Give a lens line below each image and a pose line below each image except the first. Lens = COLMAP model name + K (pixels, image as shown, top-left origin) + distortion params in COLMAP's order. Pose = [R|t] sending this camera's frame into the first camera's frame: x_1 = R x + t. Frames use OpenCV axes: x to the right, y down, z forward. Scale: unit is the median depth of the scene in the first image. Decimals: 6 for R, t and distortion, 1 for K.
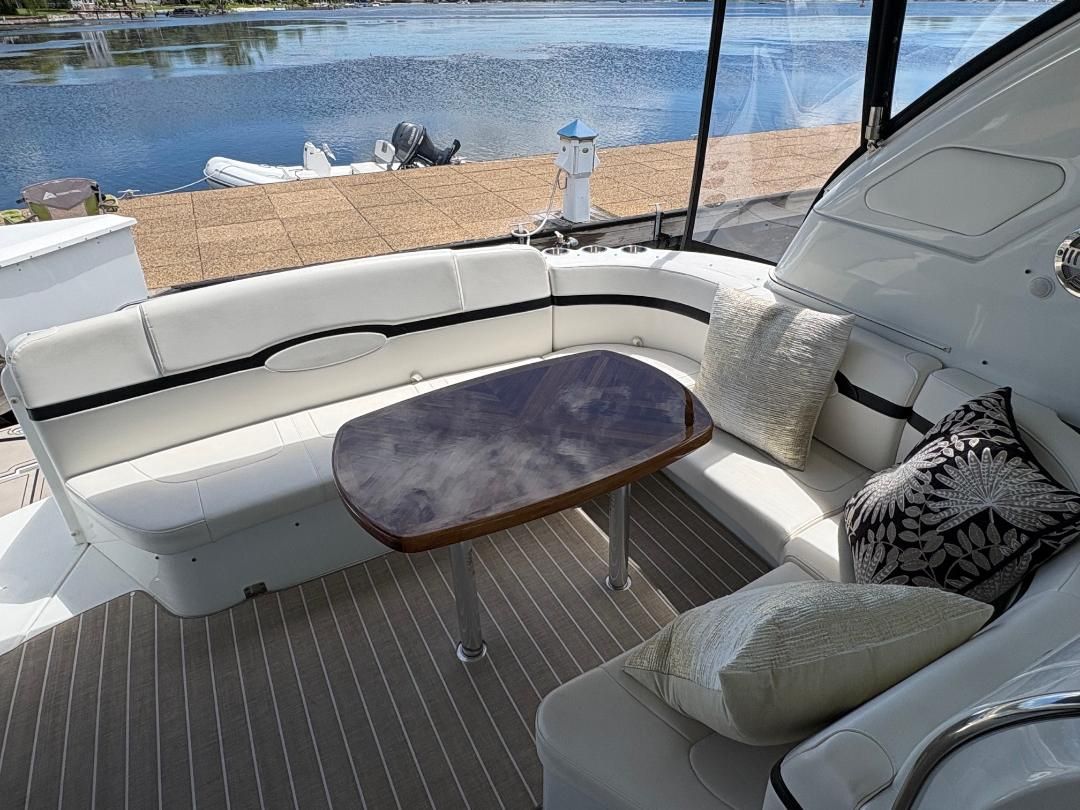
lens RADIAL K [[666.9, 0, 540.0], [0, 666.9, 405.0], [0, 0, 1]] dist [0.020600, -0.029385]
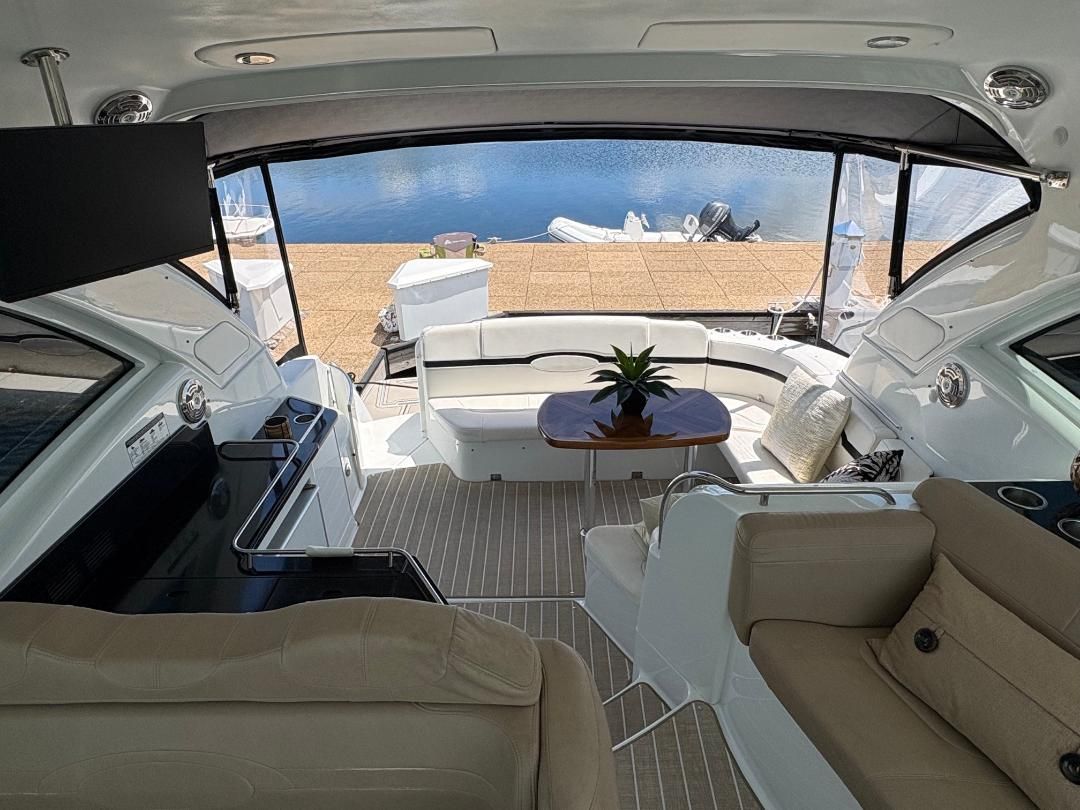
lens RADIAL K [[811.8, 0, 541.2], [0, 811.8, 409.4], [0, 0, 1]] dist [0.041578, -0.051413]
pose [[0.881362, 0.202840, -0.426681, 0.291500], [-0.239821, 0.970216, -0.034149, 0.063607], [0.407046, 0.132424, 0.903757, -0.486861]]
